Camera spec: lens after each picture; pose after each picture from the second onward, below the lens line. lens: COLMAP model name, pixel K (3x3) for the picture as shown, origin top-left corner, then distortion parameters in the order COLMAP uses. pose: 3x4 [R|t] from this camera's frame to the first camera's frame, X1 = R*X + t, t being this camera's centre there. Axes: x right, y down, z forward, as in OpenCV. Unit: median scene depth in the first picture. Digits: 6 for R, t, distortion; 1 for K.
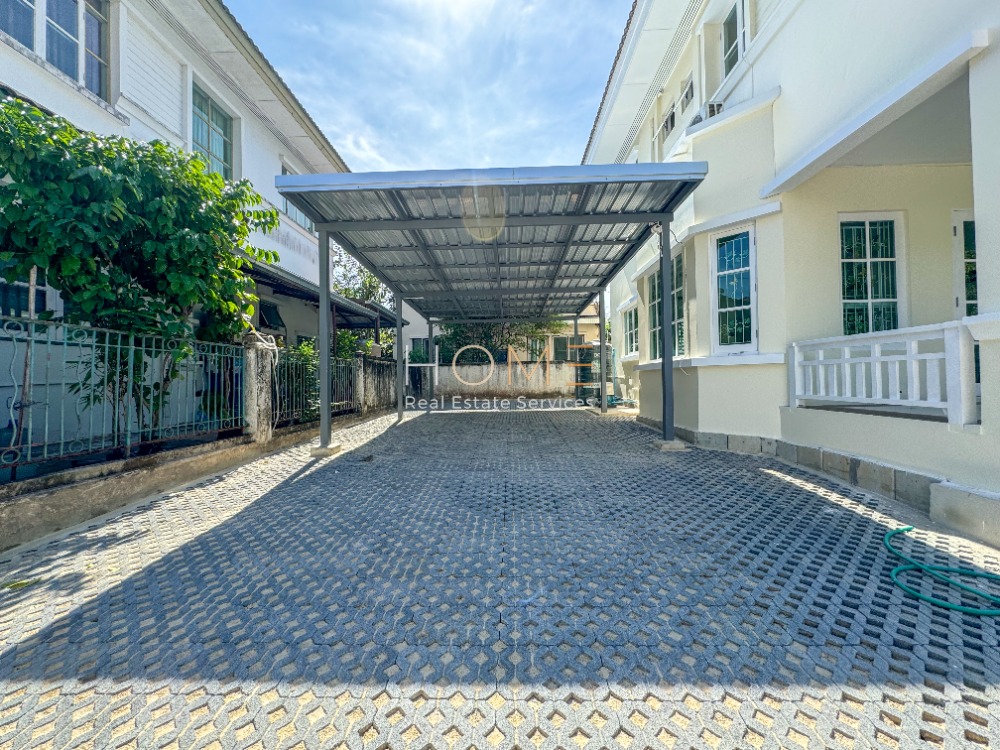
lens RADIAL K [[404.5, 0, 501.7], [0, 404.5, 376.7], [0, 0, 1]] dist [-0.001315, 0.000289]
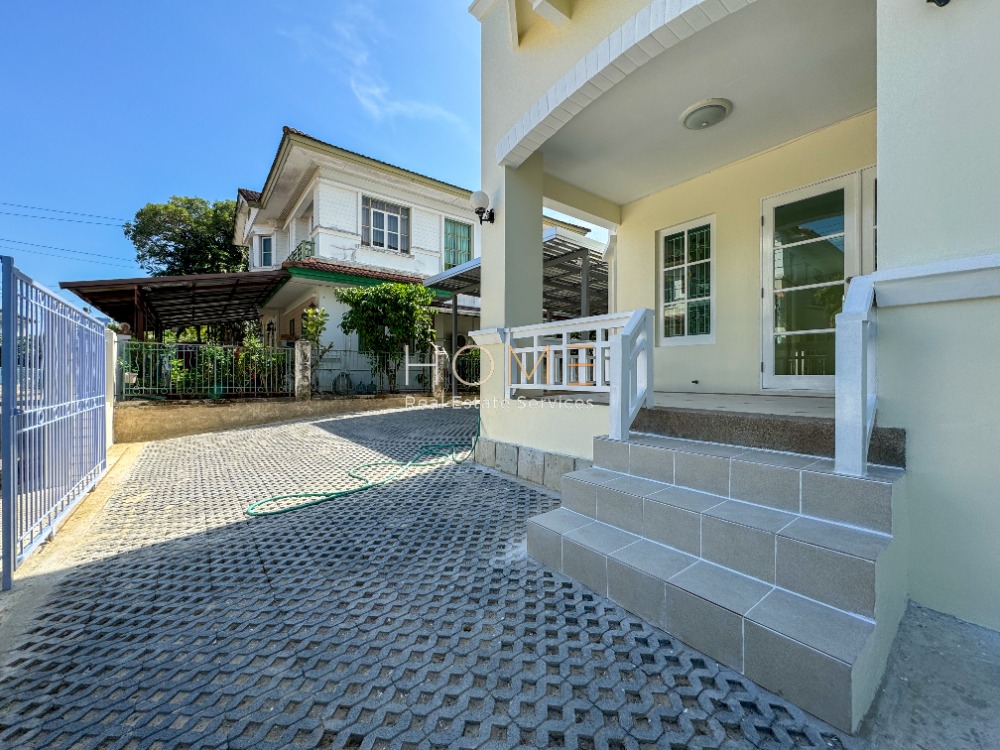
lens RADIAL K [[404.5, 0, 501.6], [0, 404.5, 372.8], [0, 0, 1]] dist [-0.001315, 0.000289]
pose [[0.627940, 0.014086, -0.778134, 1.466823], [0.011848, 0.999547, 0.027655, -0.024328], [0.778171, -0.026585, 0.627489, -0.121603]]
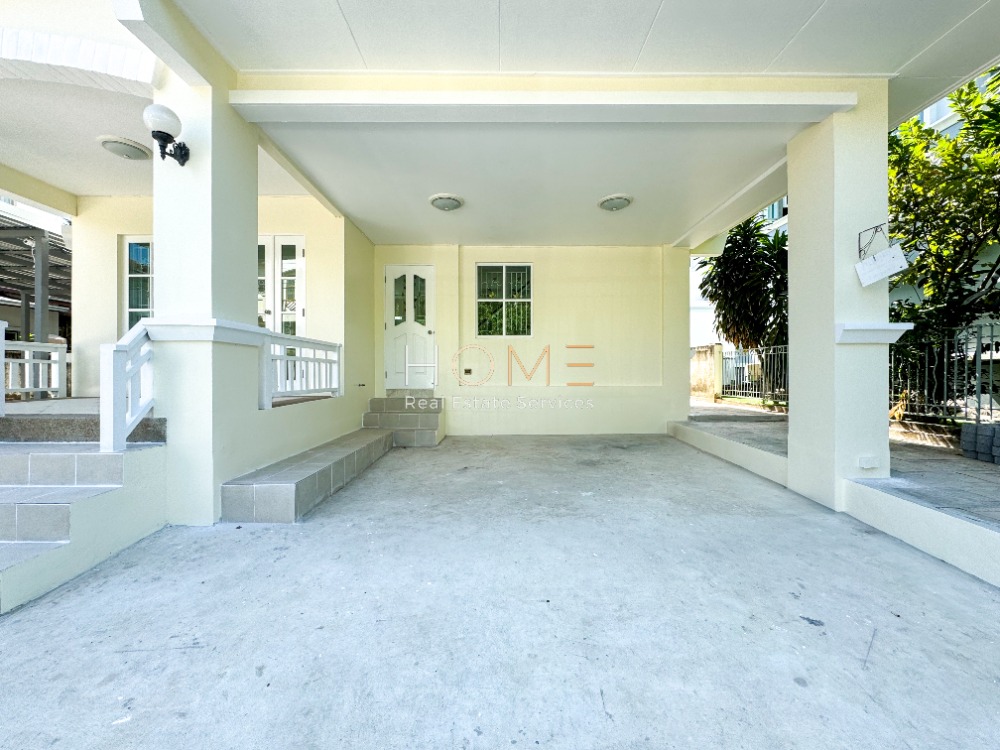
lens RADIAL K [[404.5, 0, 499.9], [0, 404.5, 372.9], [0, 0, 1]] dist [-0.001315, 0.000289]
pose [[0.999666, 0.013444, 0.022062, 1.886790], [-0.013910, 0.999680, 0.021106, -0.043633], [-0.021771, -0.021406, 0.999534, -0.203784]]
